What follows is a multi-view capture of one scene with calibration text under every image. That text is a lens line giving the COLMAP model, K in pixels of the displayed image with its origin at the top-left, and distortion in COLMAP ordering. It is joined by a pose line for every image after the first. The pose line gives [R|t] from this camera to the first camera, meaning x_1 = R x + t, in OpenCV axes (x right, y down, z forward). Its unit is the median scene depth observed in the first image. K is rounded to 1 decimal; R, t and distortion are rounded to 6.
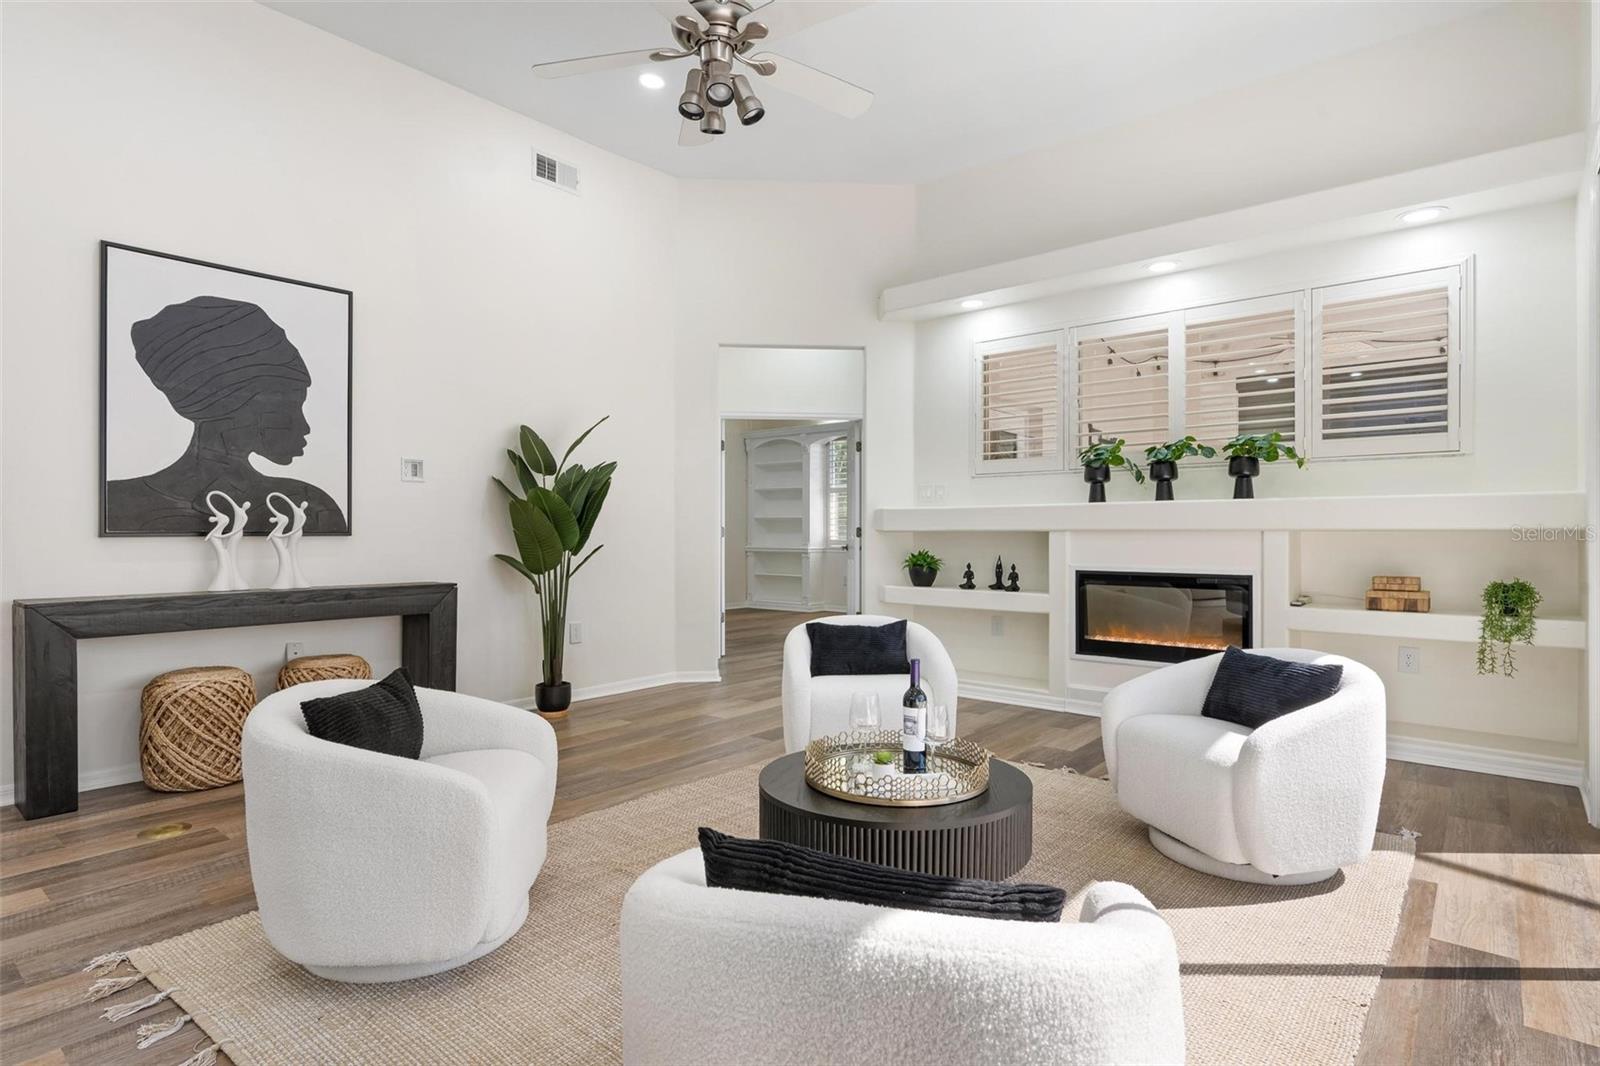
lens RADIAL K [[807.6, 0, 801.7], [0, 807.6, 524.1], [0, 0, 1]] dist [0.000724, -0.000355]
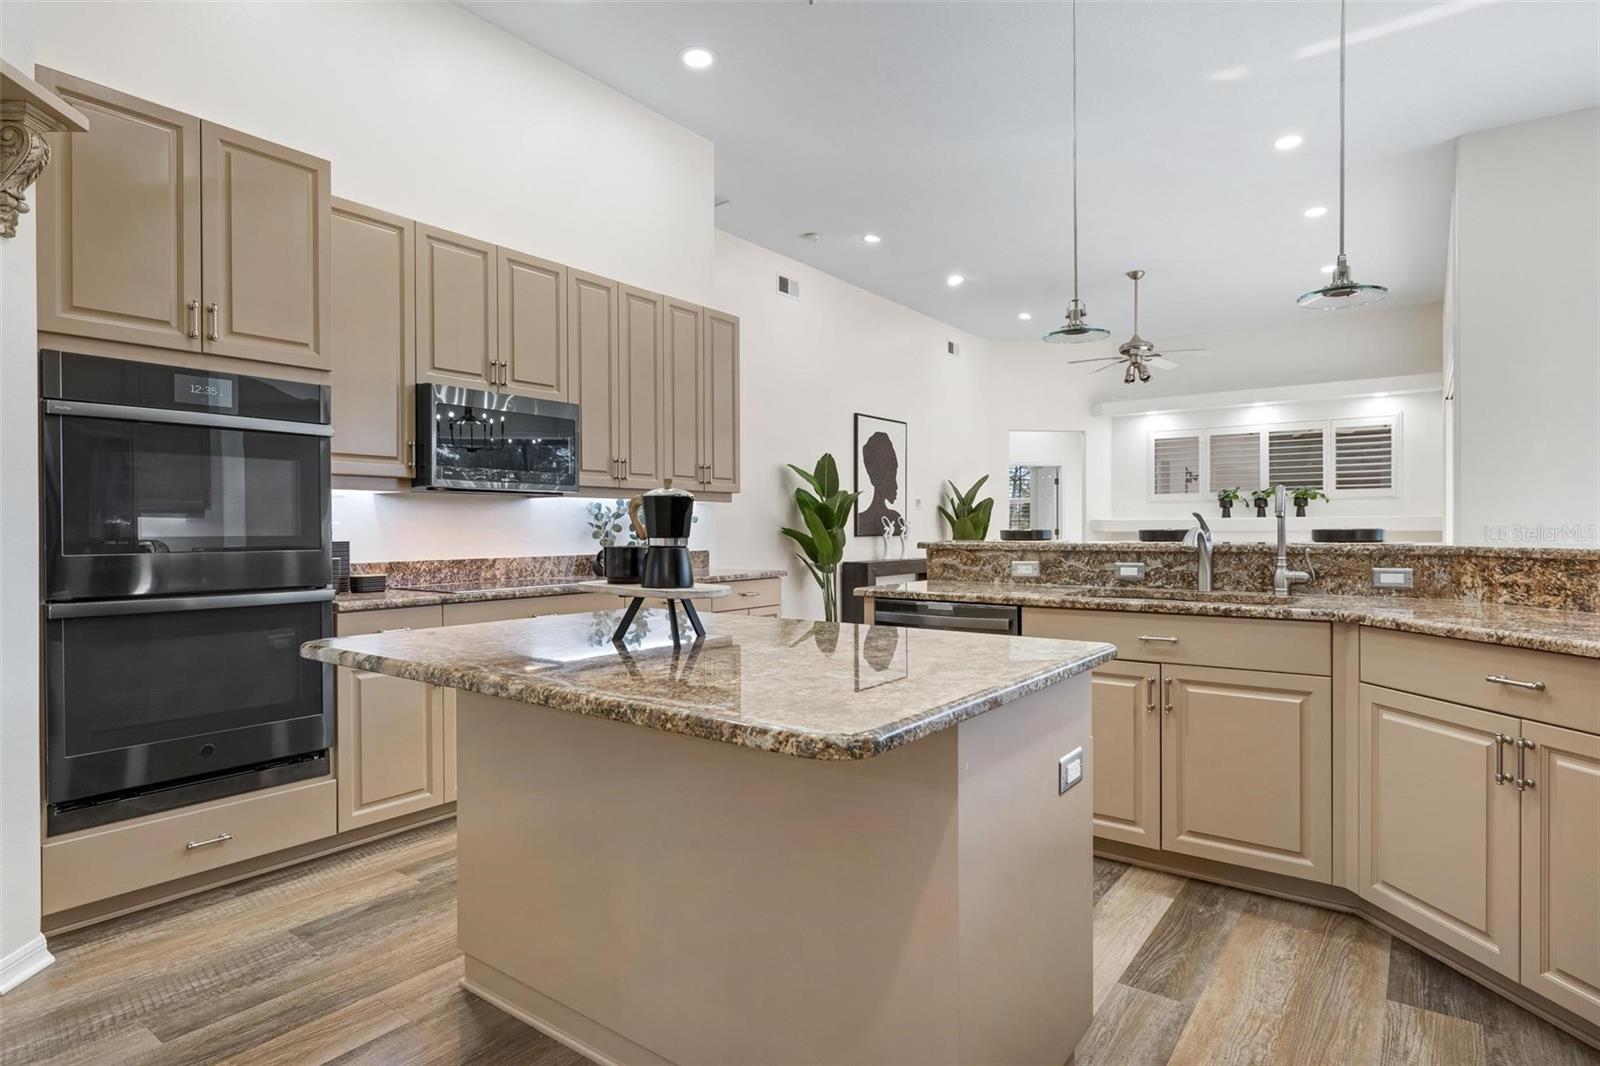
lens RADIAL K [[894.9, 0, 721.9], [0, 894.9, 537.2], [0, 0, 1]] dist [0.001661, 0.003688]
pose [[0.998041, -0.007115, 0.062151, -1.181134], [0.006530, 0.999932, 0.009611, -0.008260], [-0.062215, -0.009186, 0.998020, -1.340141]]
